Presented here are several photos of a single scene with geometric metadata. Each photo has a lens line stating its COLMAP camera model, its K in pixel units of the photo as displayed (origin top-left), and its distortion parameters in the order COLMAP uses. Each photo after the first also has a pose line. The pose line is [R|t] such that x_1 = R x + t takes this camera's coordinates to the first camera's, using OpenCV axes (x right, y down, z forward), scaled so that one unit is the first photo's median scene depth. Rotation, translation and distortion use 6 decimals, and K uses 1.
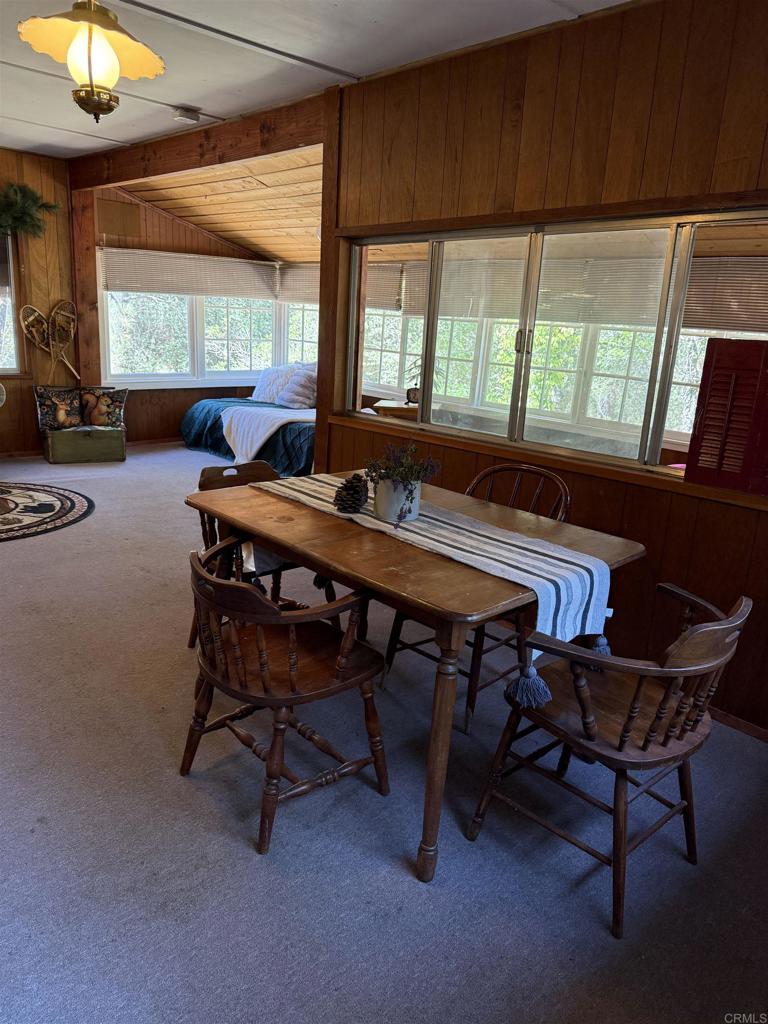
lens RADIAL K [[711.5, 0, 378.6], [0, 711.5, 512.3], [0, 0, 1]] dist [0.080233, -0.098145]
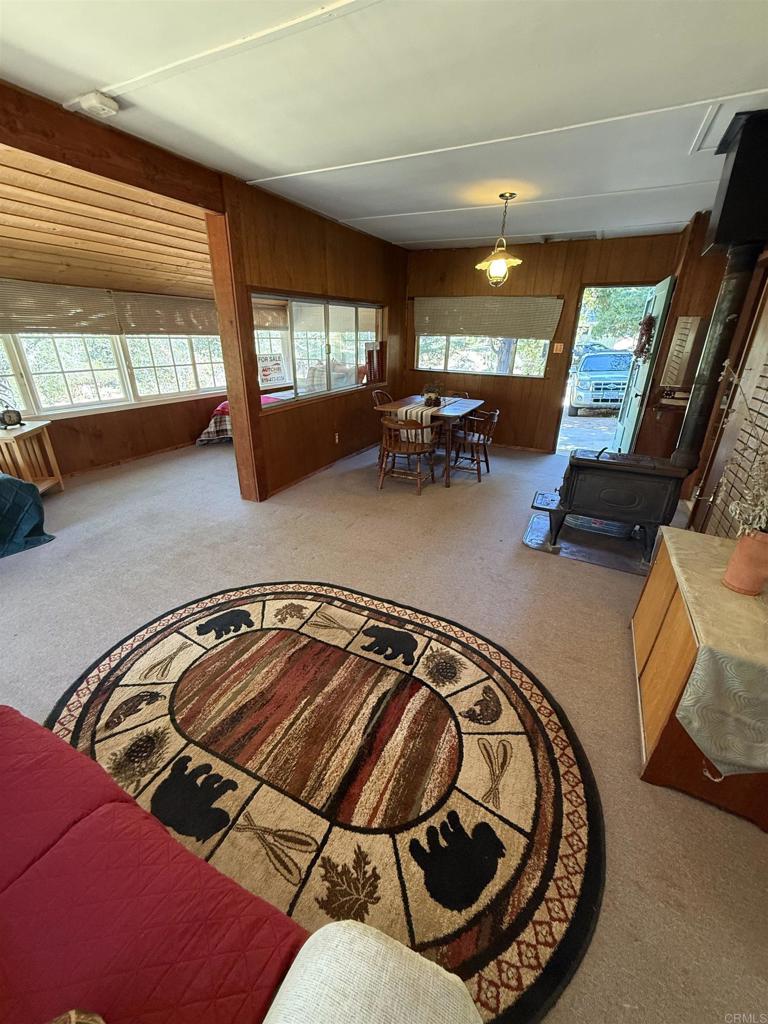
lens RADIAL K [[404.7, 0, 381.9], [0, 404.7, 508.4], [0, 0, 1]] dist [-0.001423, -0.000195]
pose [[-0.341000, -0.433773, 0.834002, -0.843039], [0.211963, 0.828852, 0.517760, -0.309370], [-0.915855, 0.353334, -0.190695, 0.861665]]
